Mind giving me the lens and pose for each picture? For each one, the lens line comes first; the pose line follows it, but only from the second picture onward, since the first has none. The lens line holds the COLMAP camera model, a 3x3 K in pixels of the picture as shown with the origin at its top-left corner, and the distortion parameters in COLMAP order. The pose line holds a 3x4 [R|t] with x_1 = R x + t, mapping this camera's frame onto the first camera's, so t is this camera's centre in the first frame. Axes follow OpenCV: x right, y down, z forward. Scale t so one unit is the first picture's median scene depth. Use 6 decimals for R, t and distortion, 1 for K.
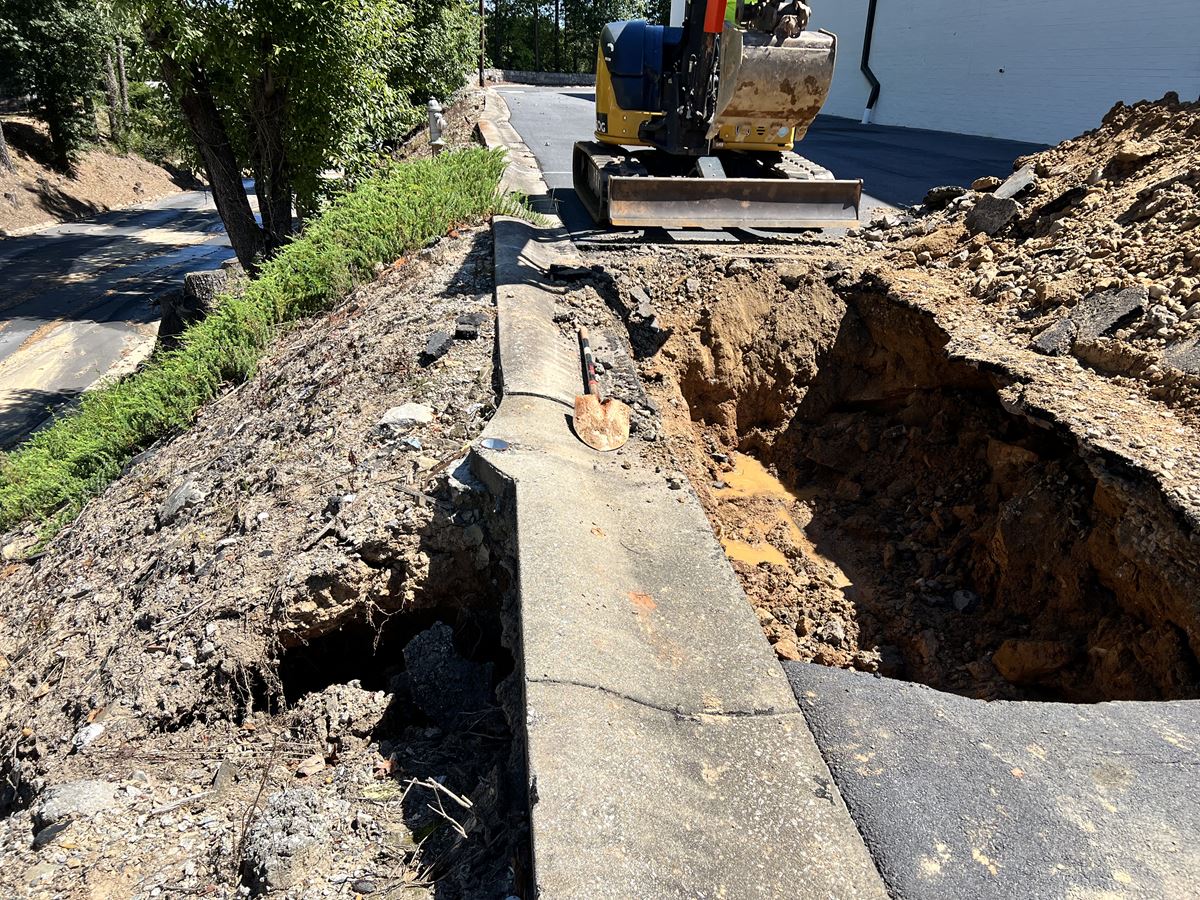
lens RADIAL K [[911.0, 0, 599.6], [0, 911.0, 422.3], [0, 0, 1]] dist [0.067056, -0.068818]
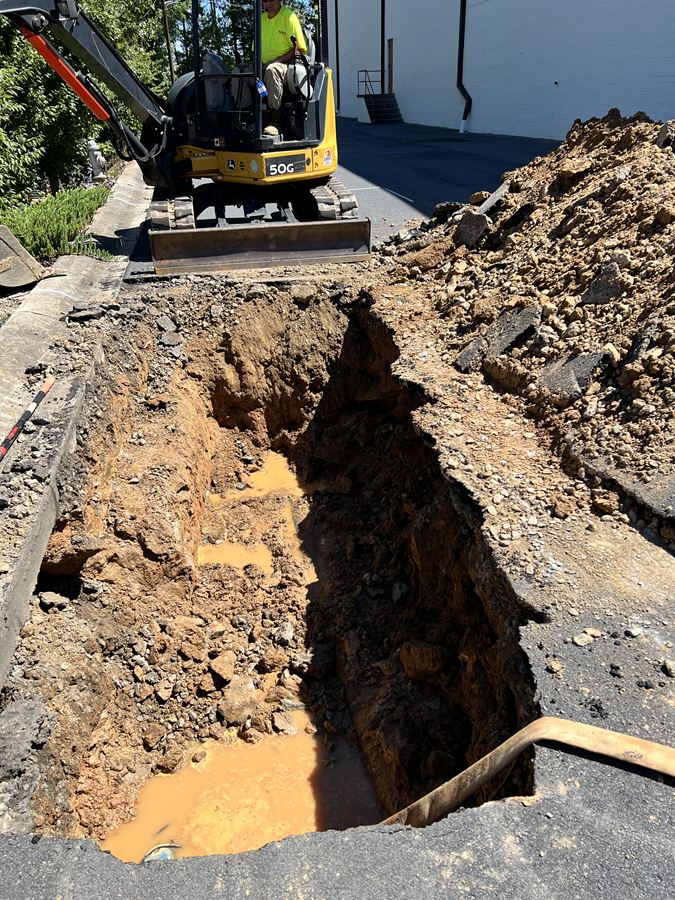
lens RADIAL K [[683.2, 0, 341.3], [0, 683.2, 451.1], [0, 0, 1]] dist [0.067056, -0.068818]
pose [[0.995882, -0.084436, 0.033015, 0.244563], [0.080266, 0.990467, 0.111945, -0.067648], [-0.042153, -0.108834, 0.993166, 0.129320]]
